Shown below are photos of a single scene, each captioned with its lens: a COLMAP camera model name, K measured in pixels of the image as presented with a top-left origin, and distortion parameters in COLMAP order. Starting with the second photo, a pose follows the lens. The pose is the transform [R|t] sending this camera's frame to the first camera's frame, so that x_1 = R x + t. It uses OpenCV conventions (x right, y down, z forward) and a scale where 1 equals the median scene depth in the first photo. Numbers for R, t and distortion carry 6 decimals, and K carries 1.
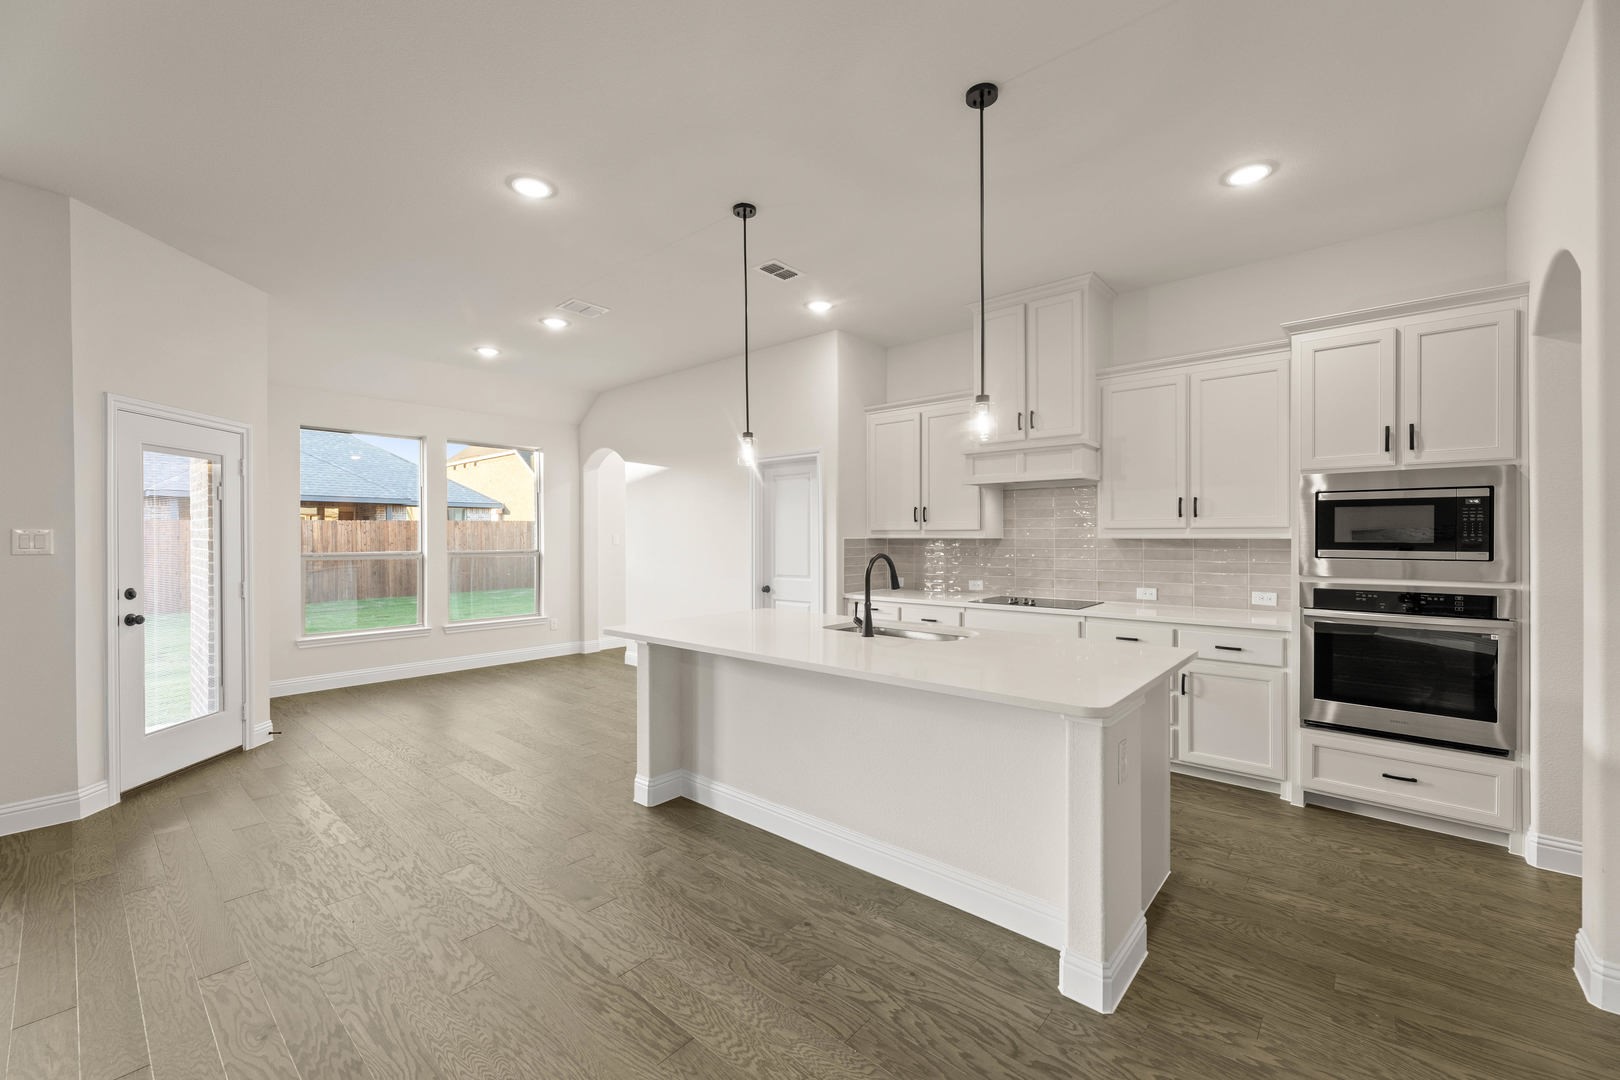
lens RADIAL K [[655.3, 0, 810.3], [0, 655.3, 538.9], [0, 0, 1]] dist [-0.003833, 0.000690]
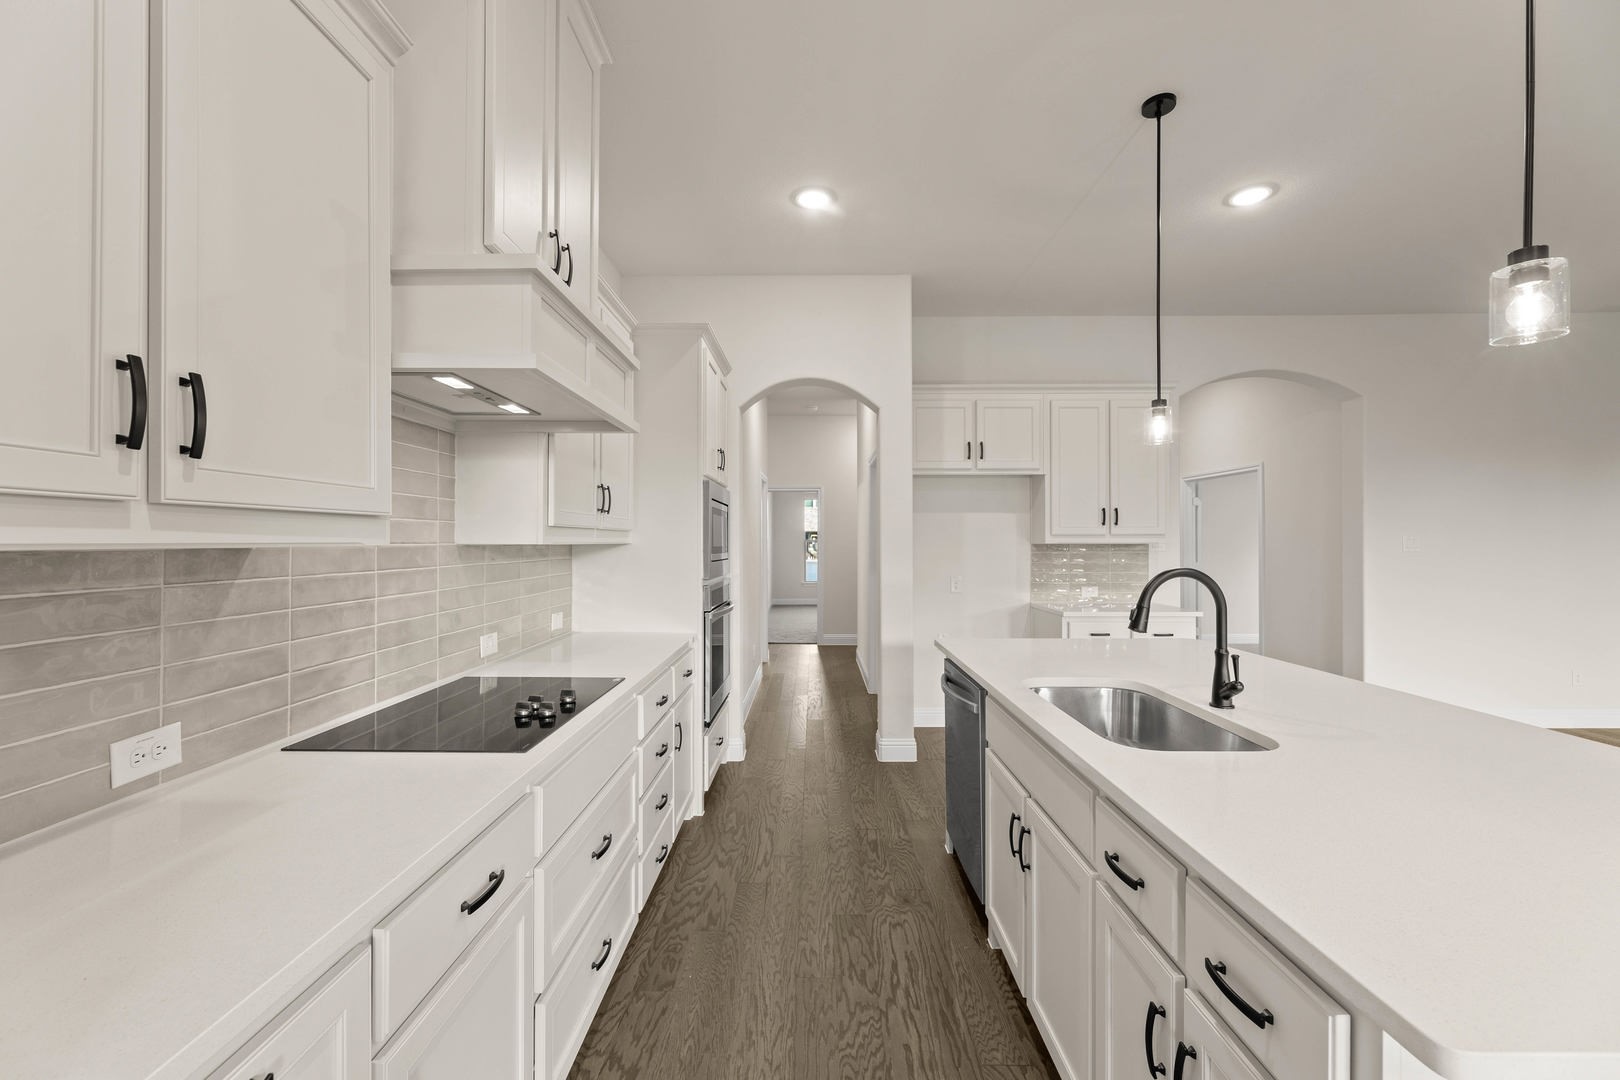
lens RADIAL K [[655.3, 0, 806.0], [0, 655.3, 540.5], [0, 0, 1]] dist [-0.003833, 0.000690]
pose [[-0.651699, 0.003746, 0.758468, -0.109824], [0.005136, 0.999987, -0.000526, -0.003561], [-0.758460, 0.003553, -0.651710, 1.544582]]
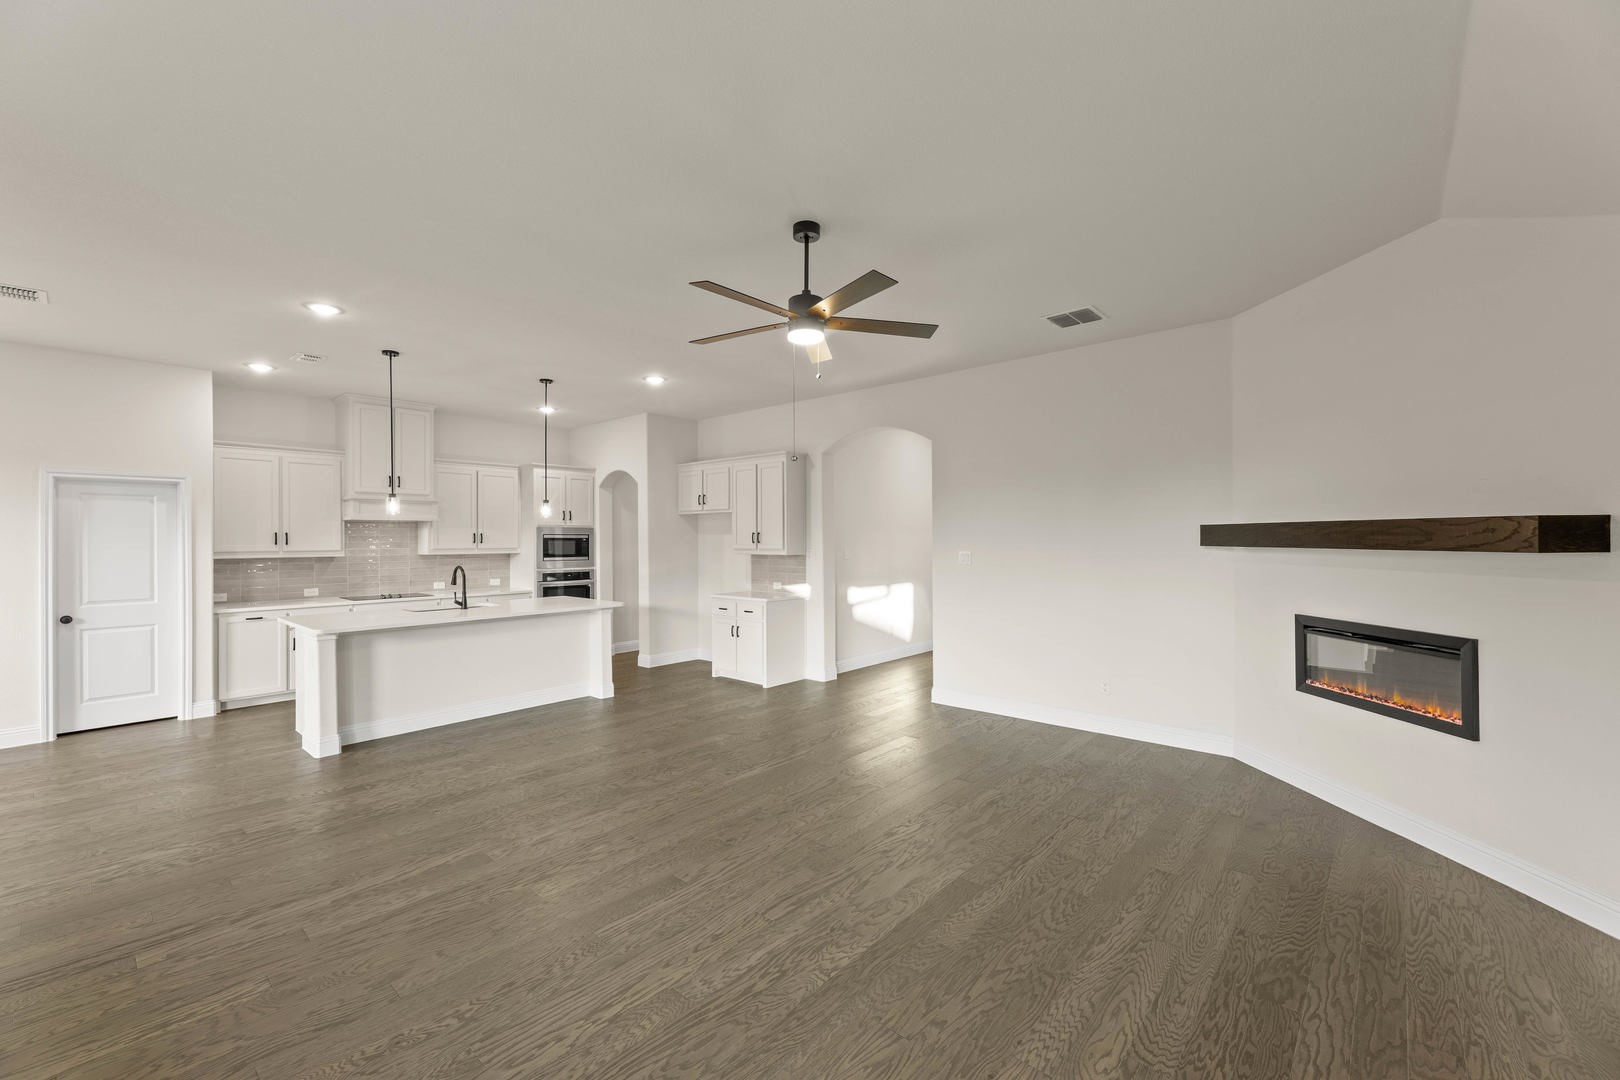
lens RADIAL K [[655.3, 0, 806.3], [0, 655.3, 542.5], [0, 0, 1]] dist [-0.003833, 0.000690]
pose [[0.010184, -0.003683, 0.999941, -1.673772], [0.007473, 0.999966, 0.003607, -0.042122], [-0.999920, 0.007435, 0.010211, -0.019454]]
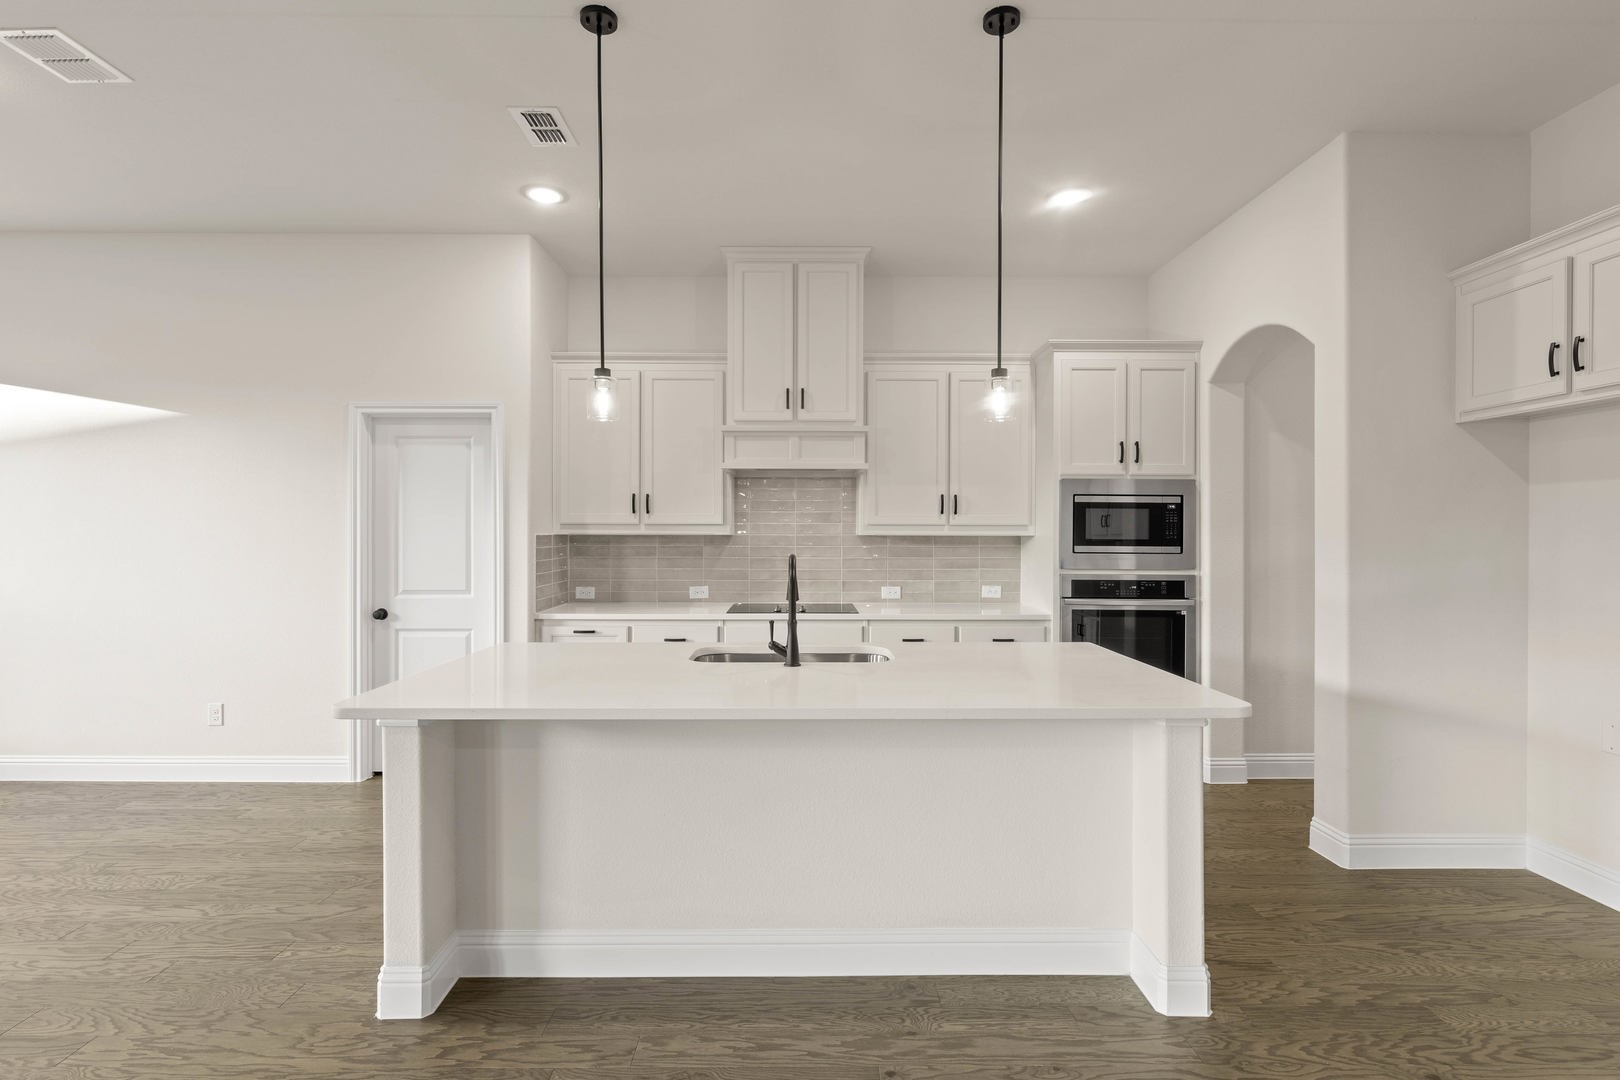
lens RADIAL K [[770.1, 0, 808.0], [0, 770.1, 536.4], [0, 0, 1]] dist [-0.005017, 0.001246]
pose [[0.750473, 0.001229, 0.660900, -0.442338], [-0.001884, 0.999998, 0.000279, 0.000953], [-0.660899, -0.001454, 0.750474, 0.303244]]
